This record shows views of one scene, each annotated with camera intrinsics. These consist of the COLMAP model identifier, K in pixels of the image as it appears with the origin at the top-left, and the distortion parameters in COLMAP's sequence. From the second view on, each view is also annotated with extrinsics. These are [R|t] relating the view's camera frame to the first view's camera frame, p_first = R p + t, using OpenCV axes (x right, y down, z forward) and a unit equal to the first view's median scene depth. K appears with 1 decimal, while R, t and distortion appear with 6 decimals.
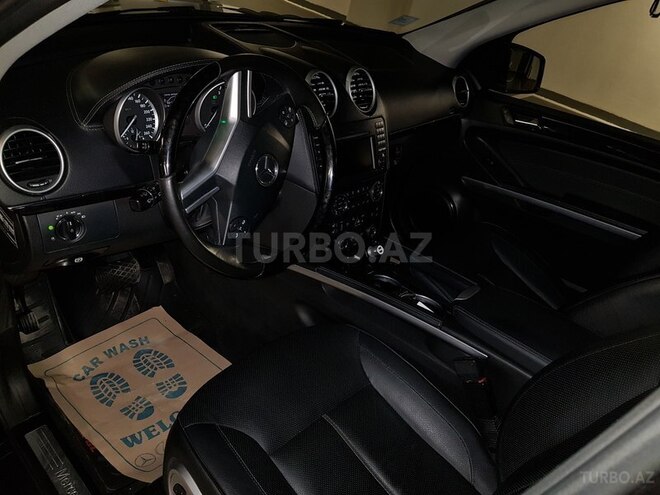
lens RADIAL K [[556.2, 0, 322.7], [0, 556.2, 246.9], [0, 0, 1]] dist [0.006788, 0.001324]
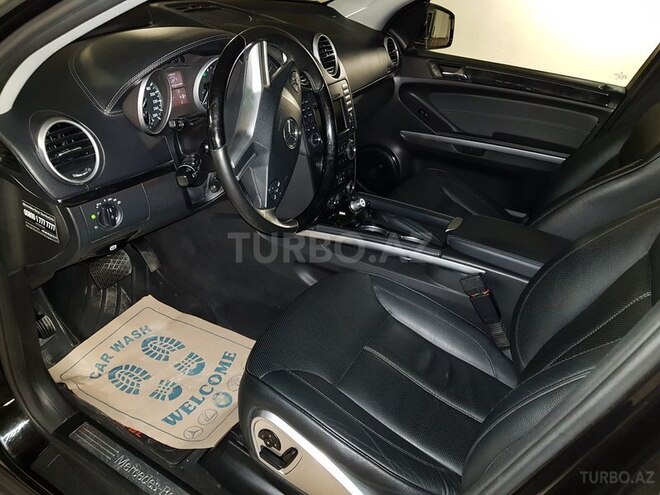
lens RADIAL K [[558.0, 0, 331.3], [0, 558.0, 250.6], [0, 0, 1]] dist [0.042701, -0.012365]
pose [[0.964236, -0.170303, 0.203090, -0.205248], [0.161704, 0.985114, 0.058335, 0.026183], [-0.210002, -0.023408, 0.977421, -0.065907]]
